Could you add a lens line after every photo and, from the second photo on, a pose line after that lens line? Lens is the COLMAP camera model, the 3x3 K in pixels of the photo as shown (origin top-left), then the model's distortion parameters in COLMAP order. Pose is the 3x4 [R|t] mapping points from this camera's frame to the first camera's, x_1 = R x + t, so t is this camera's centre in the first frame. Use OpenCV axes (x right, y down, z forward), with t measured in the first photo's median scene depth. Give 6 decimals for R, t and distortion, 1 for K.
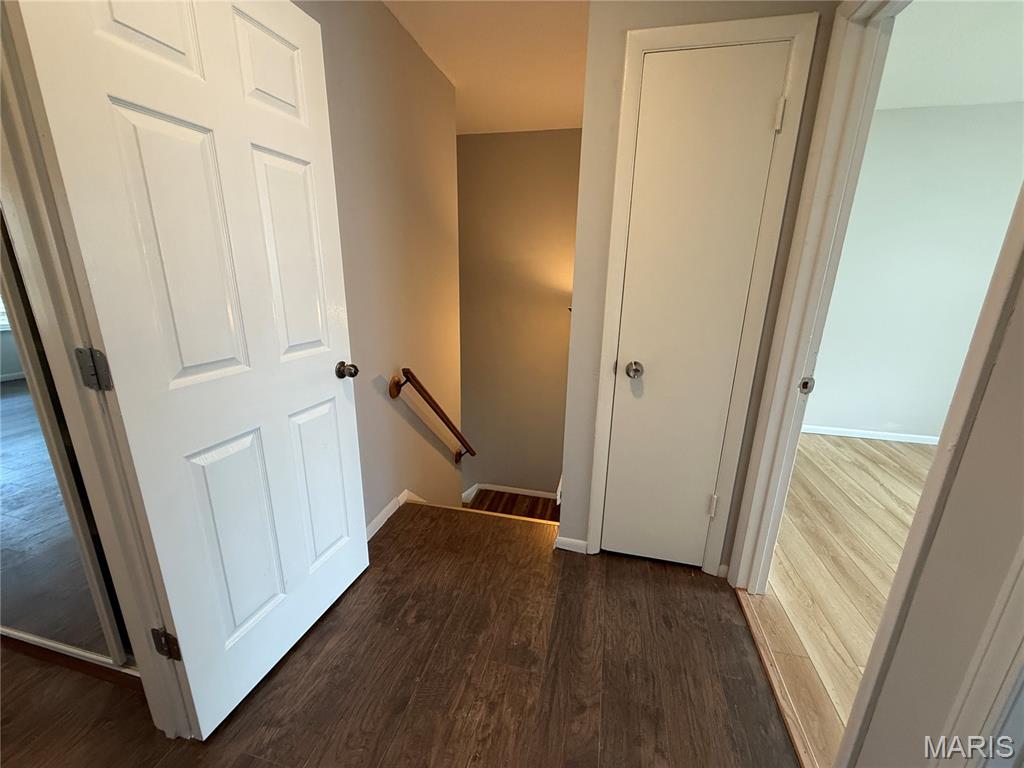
lens RADIAL K [[407.7, 0, 511.8], [0, 407.7, 384.3], [0, 0, 1]] dist [-0.006158, 0.000926]
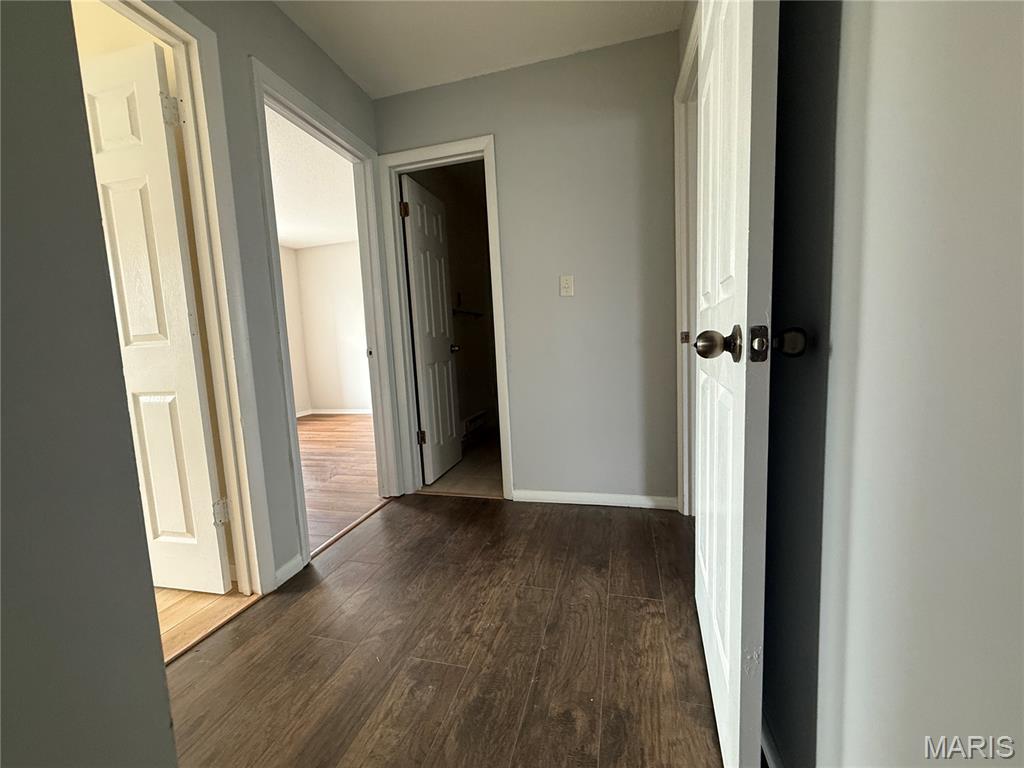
lens RADIAL K [[407.7, 0, 513.7], [0, 407.7, 383.3], [0, 0, 1]] dist [-0.006158, 0.000926]
pose [[-0.999421, 0.024103, 0.024013, -0.189732], [0.031232, 0.929881, 0.366533, -0.185381], [-0.013495, 0.367071, -0.930095, 1.574090]]
